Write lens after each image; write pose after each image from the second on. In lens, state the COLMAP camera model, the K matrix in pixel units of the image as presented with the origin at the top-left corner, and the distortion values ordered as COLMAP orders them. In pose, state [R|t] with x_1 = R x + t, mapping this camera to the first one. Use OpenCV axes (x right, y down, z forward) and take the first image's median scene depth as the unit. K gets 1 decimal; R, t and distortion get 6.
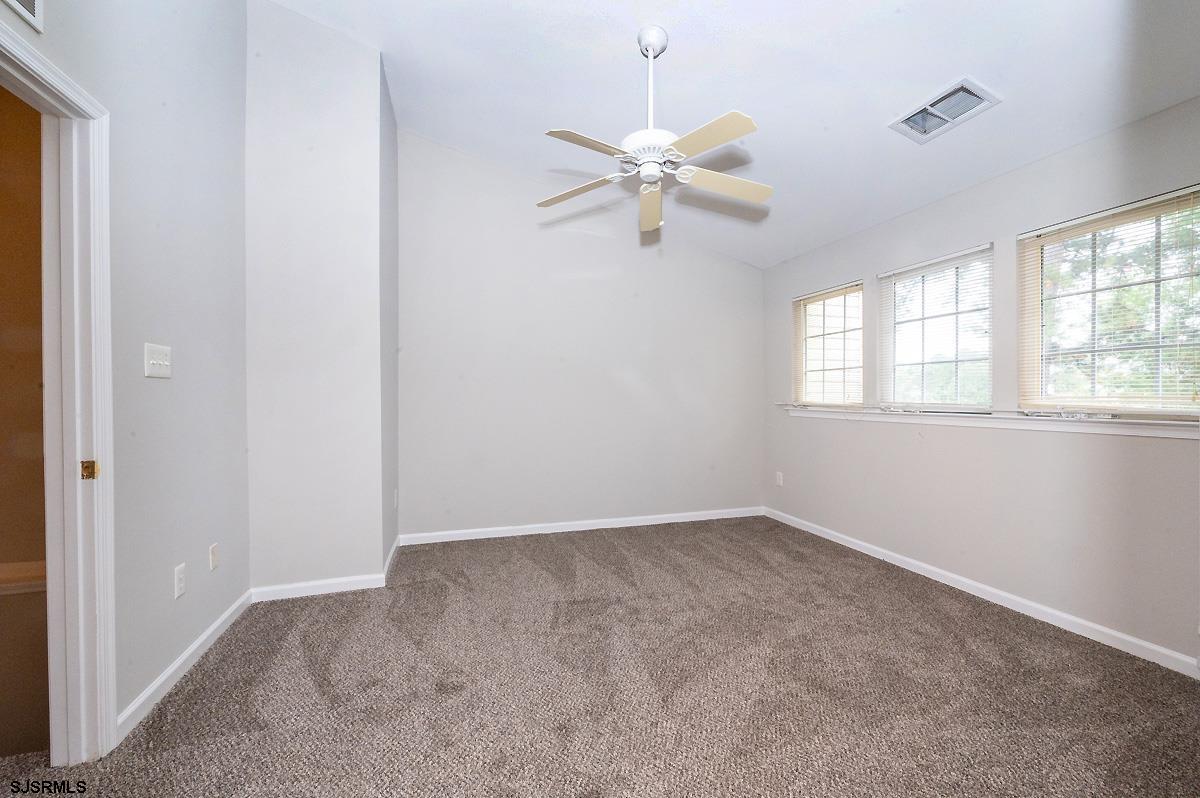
lens RADIAL K [[475.6, 0, 602.2], [0, 475.6, 401.7], [0, 0, 1]] dist [-0.004333, 0.000104]
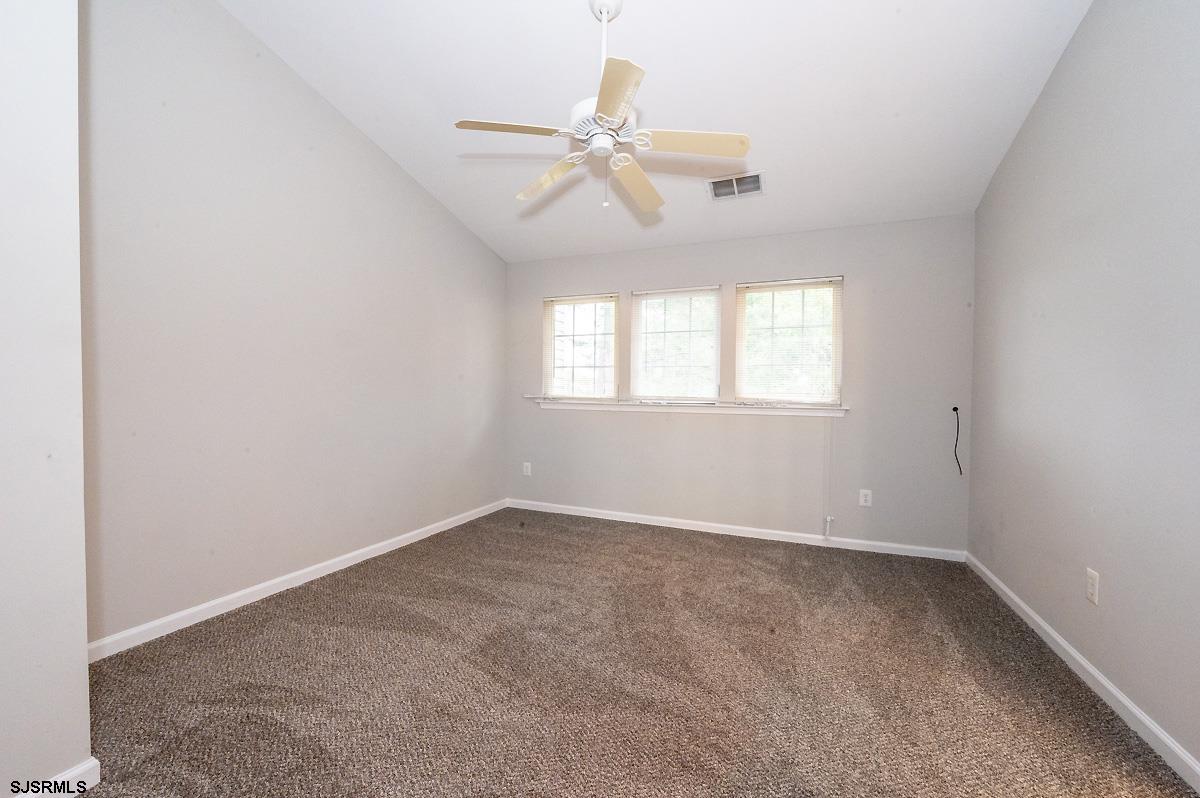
lens RADIAL K [[475.6, 0, 596.6], [0, 475.6, 405.2], [0, 0, 1]] dist [-0.004333, 0.000104]
pose [[0.649111, -0.012894, 0.760584, -0.504248], [-0.003272, 0.999800, 0.019741, 0.001571], [-0.760686, -0.015303, 0.648939, 0.332092]]
